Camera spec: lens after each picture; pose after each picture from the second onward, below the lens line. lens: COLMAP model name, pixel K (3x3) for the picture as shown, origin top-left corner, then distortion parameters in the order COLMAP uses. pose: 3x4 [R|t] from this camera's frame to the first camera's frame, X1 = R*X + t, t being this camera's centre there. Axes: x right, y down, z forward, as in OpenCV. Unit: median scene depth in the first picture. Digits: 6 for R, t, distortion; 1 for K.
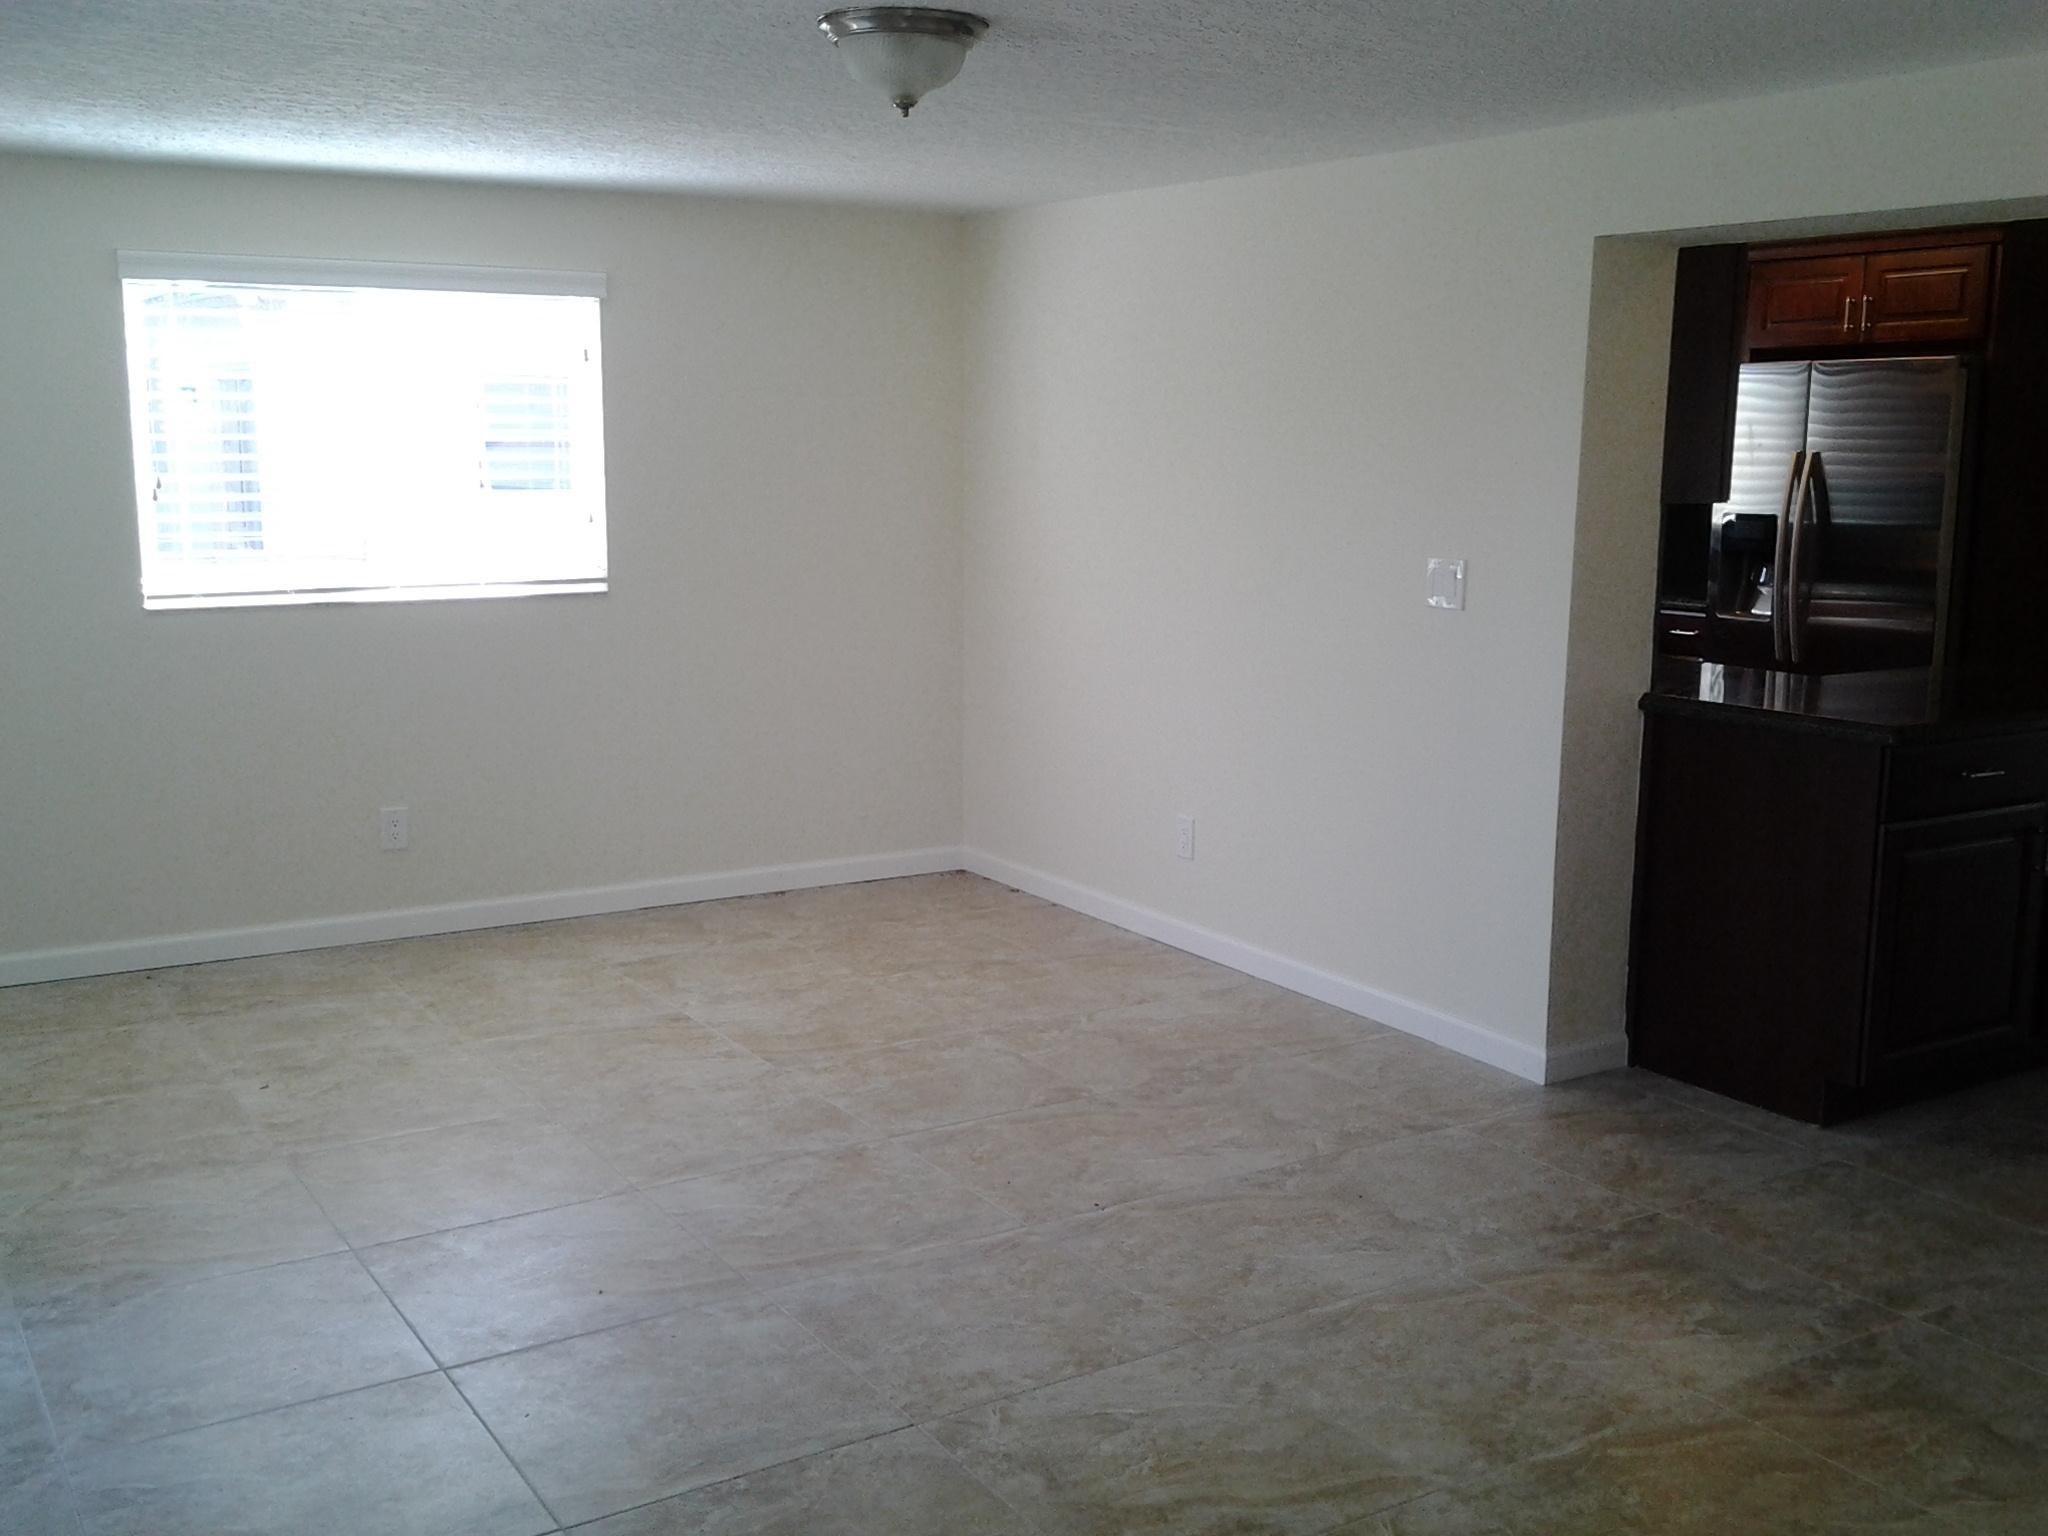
lens RADIAL K [[1986.9, 0, 1003.2], [0, 1986.9, 770.9], [0, 0, 1]] dist [0.101911, -0.255701]
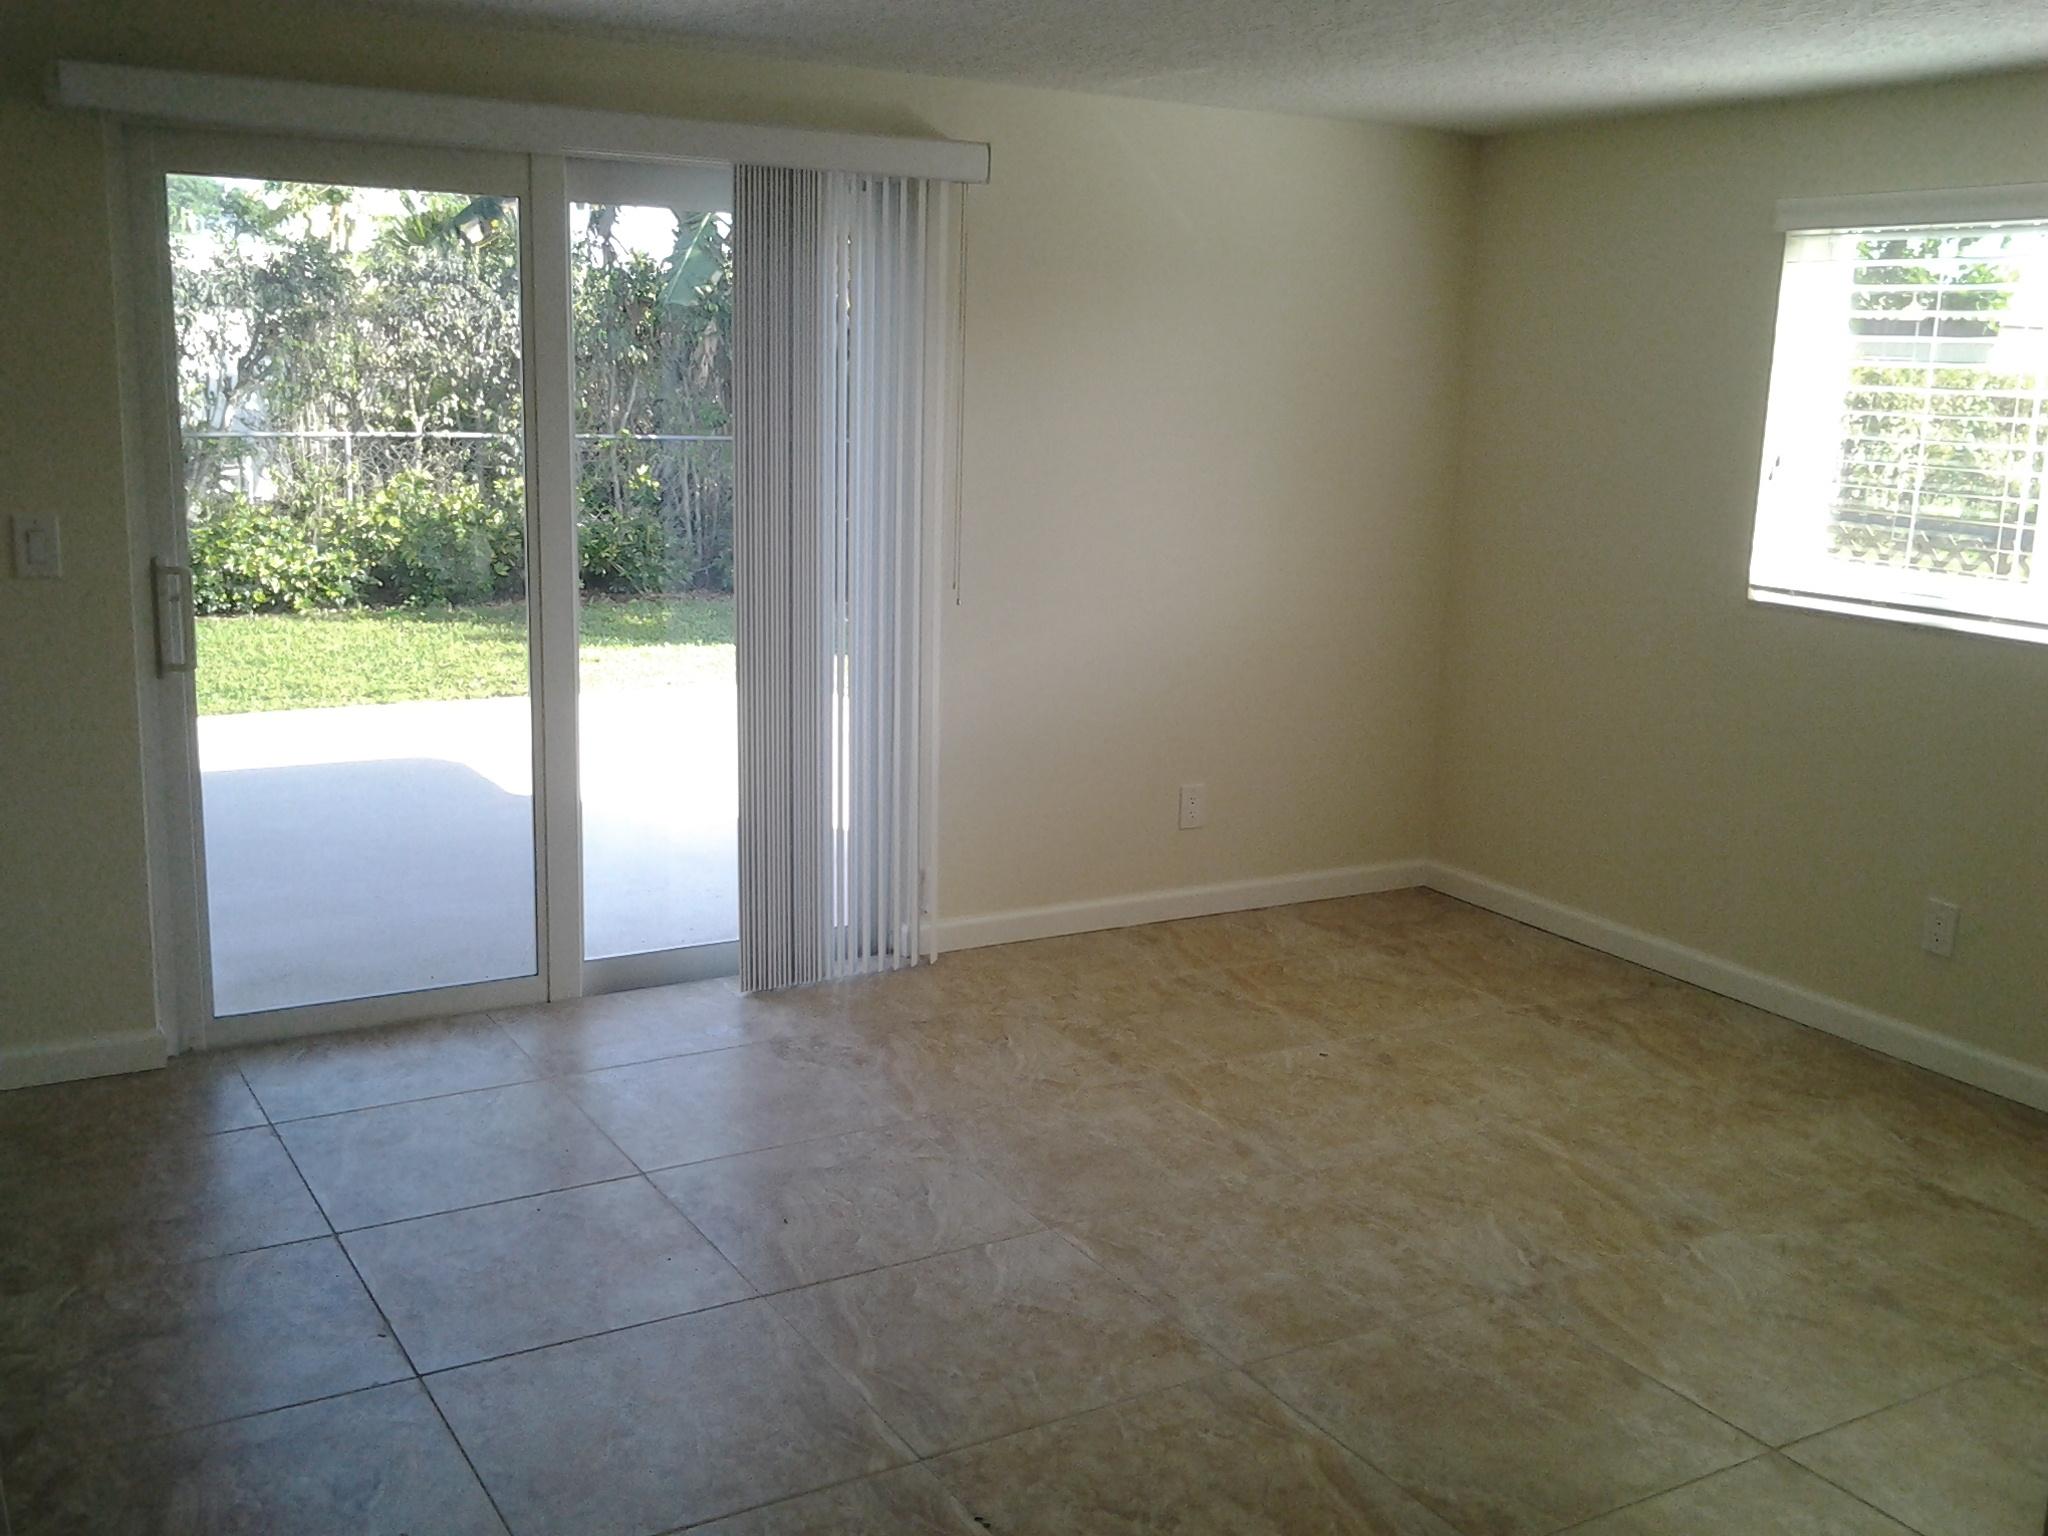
lens RADIAL K [[1965.0, 0, 1015.5], [0, 1965.0, 771.3], [0, 0, 1]] dist [0.070127, -0.234459]
pose [[-0.026515, 0.197558, -0.979933, 0.572246], [-0.196527, 0.960116, 0.198880, -0.143357], [0.980140, 0.197857, 0.013368, 0.819181]]
